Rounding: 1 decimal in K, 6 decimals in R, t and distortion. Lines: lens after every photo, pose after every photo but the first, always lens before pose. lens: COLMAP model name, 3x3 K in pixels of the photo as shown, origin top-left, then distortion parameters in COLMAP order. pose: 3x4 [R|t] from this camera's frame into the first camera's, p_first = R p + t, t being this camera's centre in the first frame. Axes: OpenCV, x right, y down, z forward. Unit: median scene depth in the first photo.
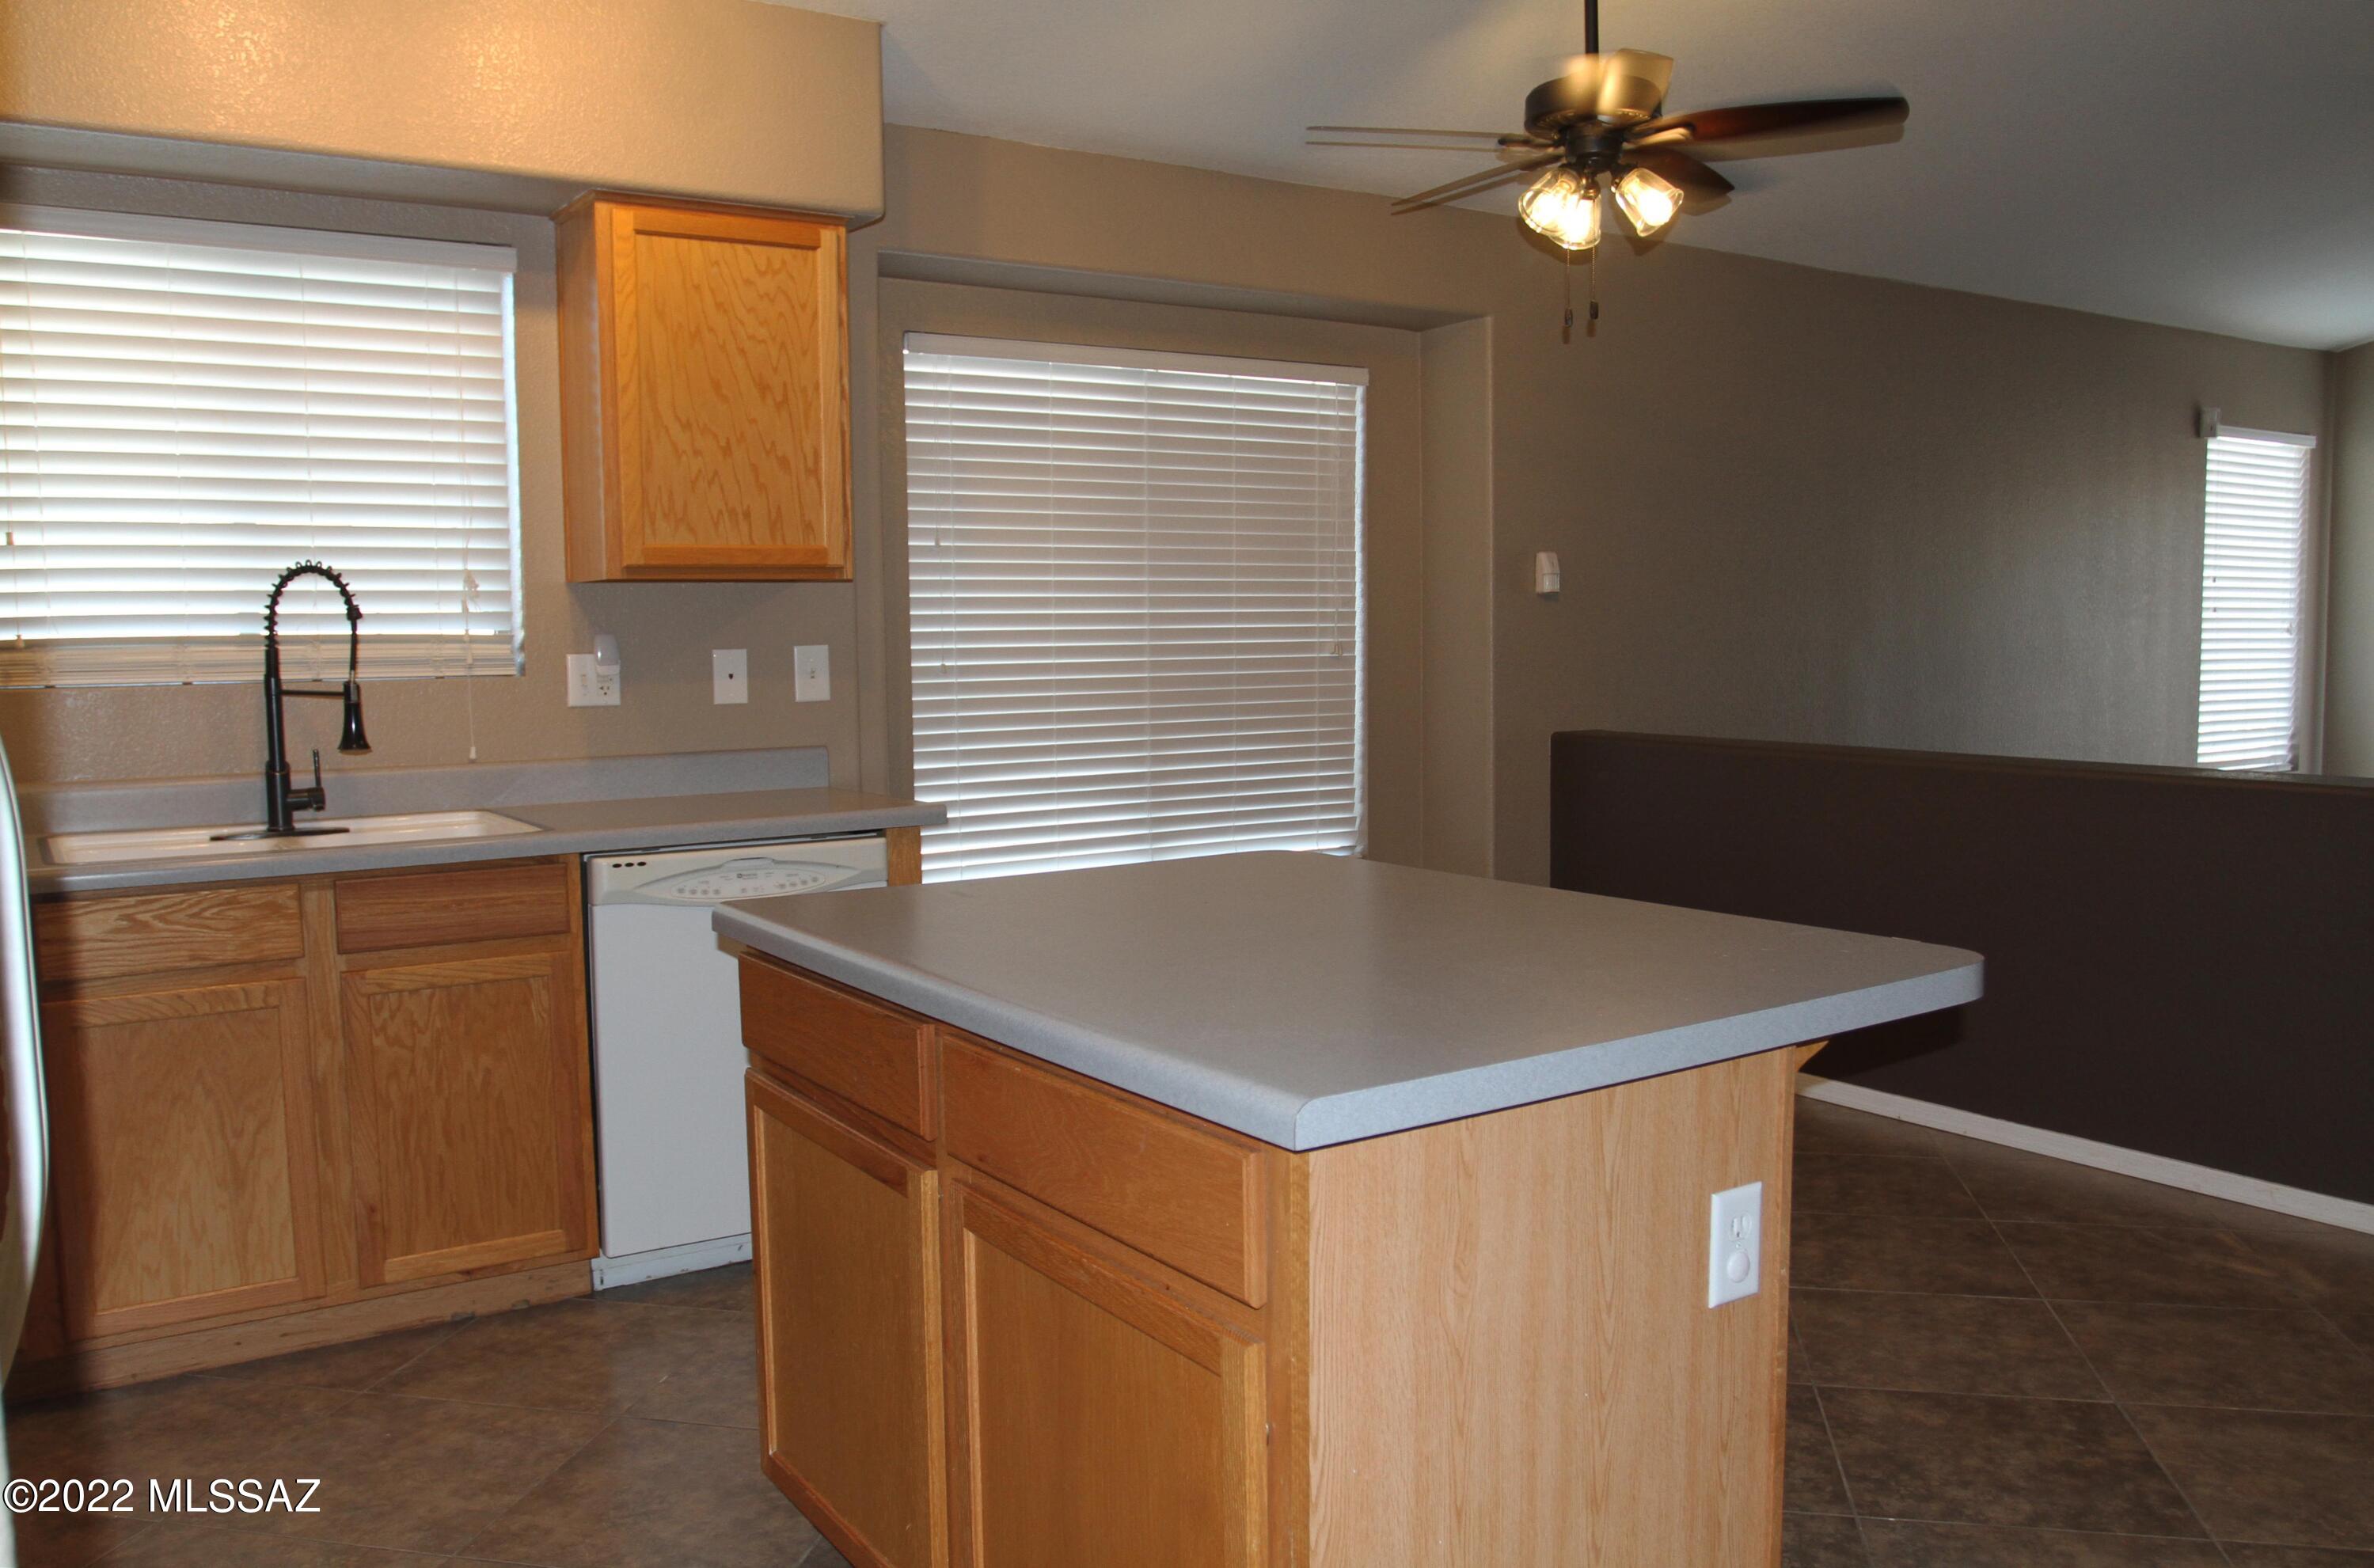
lens RADIAL K [[1860.3, 0, 1190.7], [0, 1860.3, 787.7], [0, 0, 1]] dist [-0.040294, -0.008076]
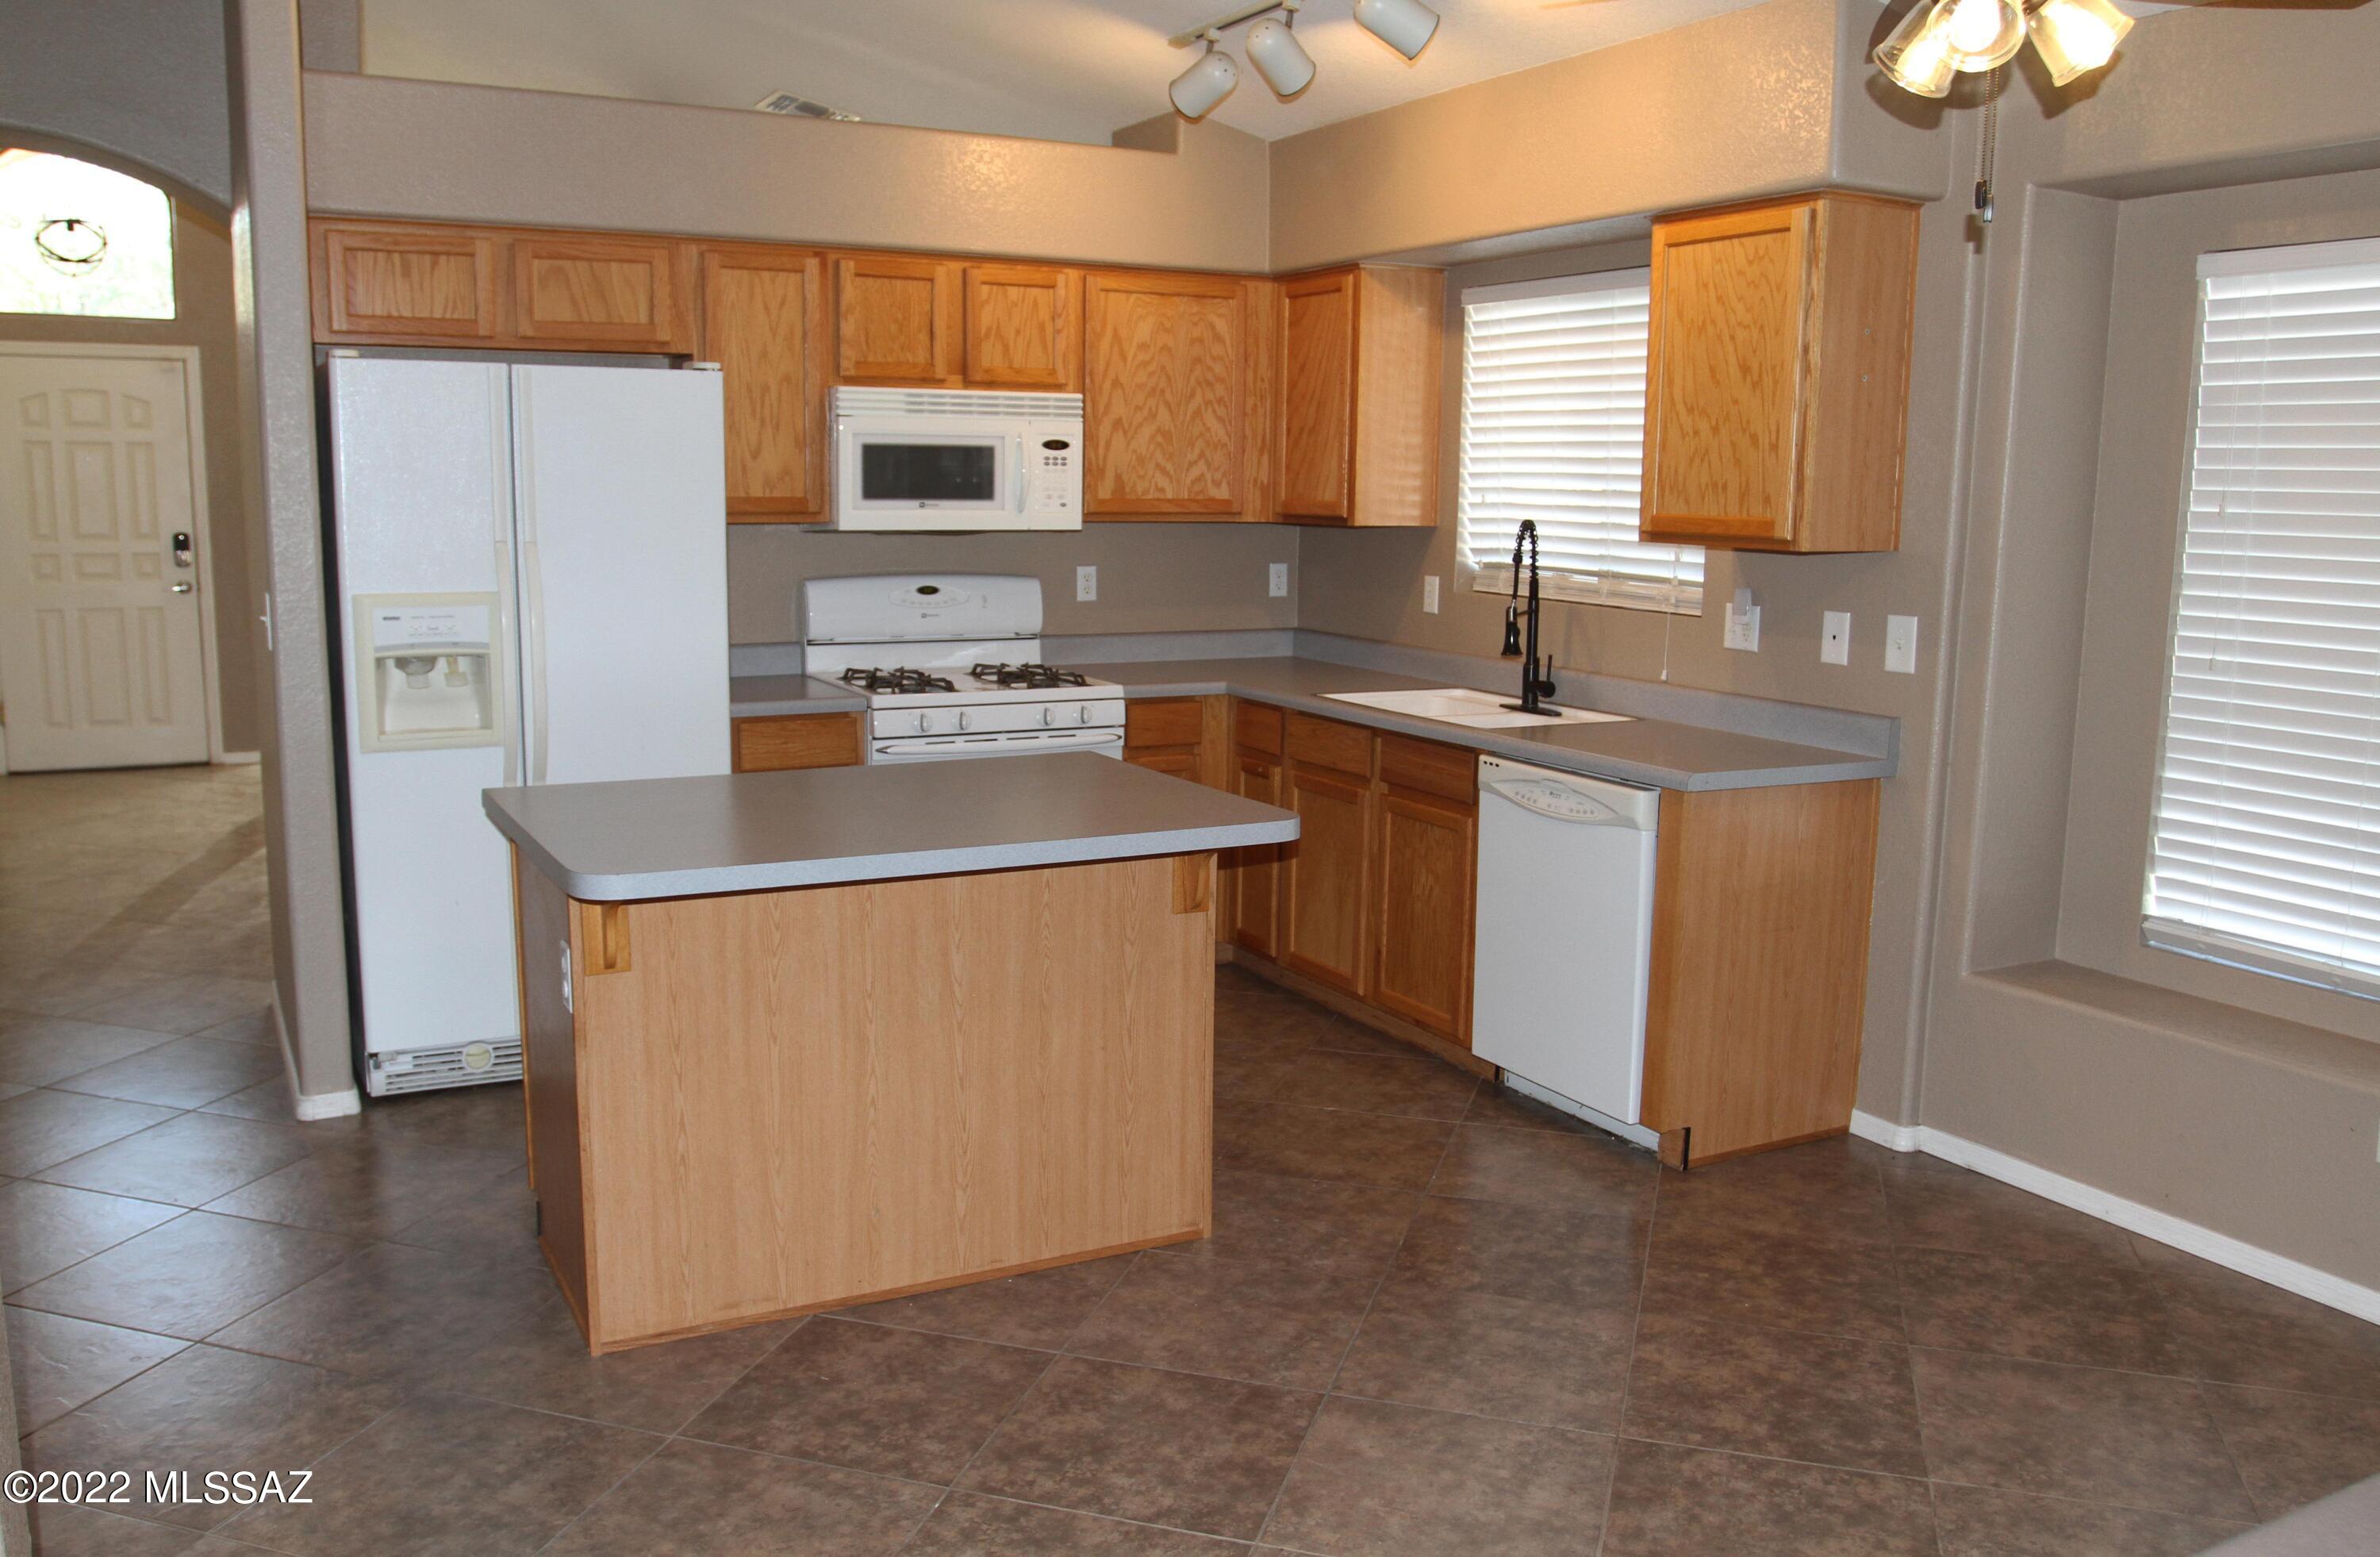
lens RADIAL K [[1901.8, 0, 1191.6], [0, 1901.8, 779.5], [0, 0, 1]] dist [-0.058412, -0.002112]
pose [[-0.083776, 0.169221, -0.982011, 0.915219], [-0.101225, 0.978933, 0.177326, -0.145606], [0.991330, 0.114260, -0.064882, 0.784216]]
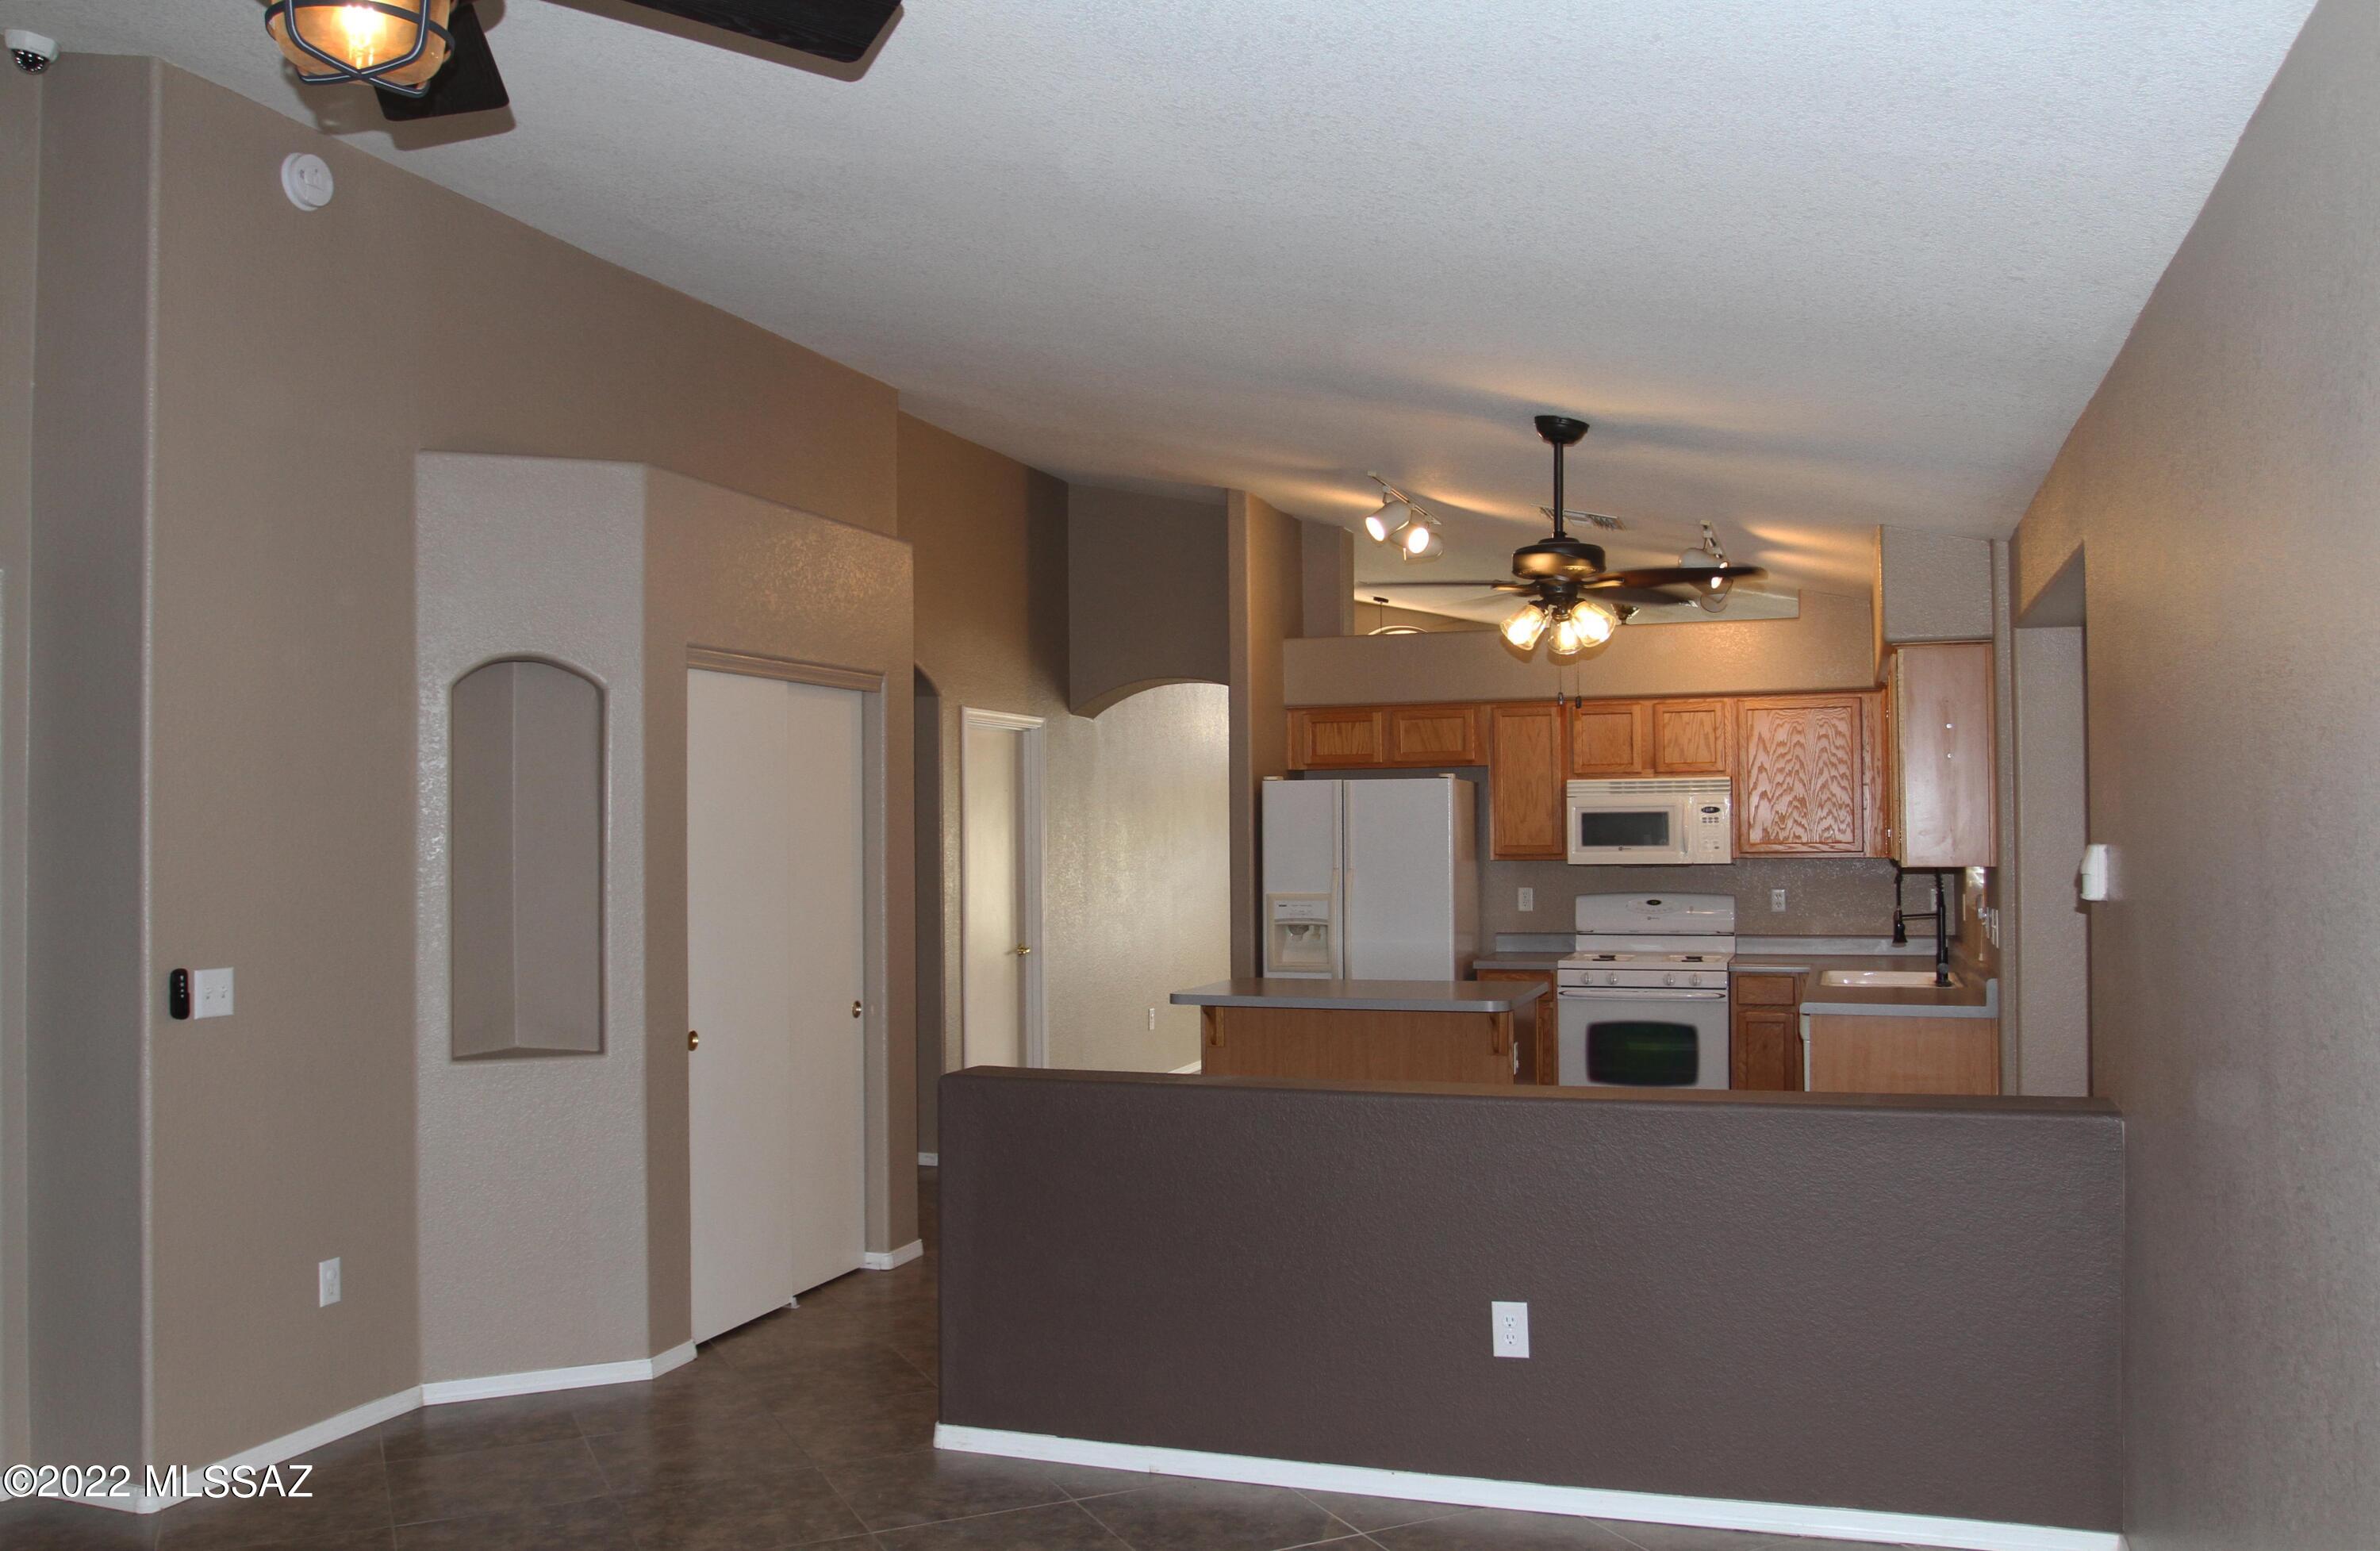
lens RADIAL K [[1901.5, 0, 1190.8], [0, 1901.5, 780.2], [0, 0, 1]] dist [-0.058412, -0.002112]
pose [[-0.784976, 0.004193, -0.619512, 1.282421], [-0.035168, 0.998063, 0.051316, -0.240237], [0.618527, 0.062068, -0.783308, 1.763080]]
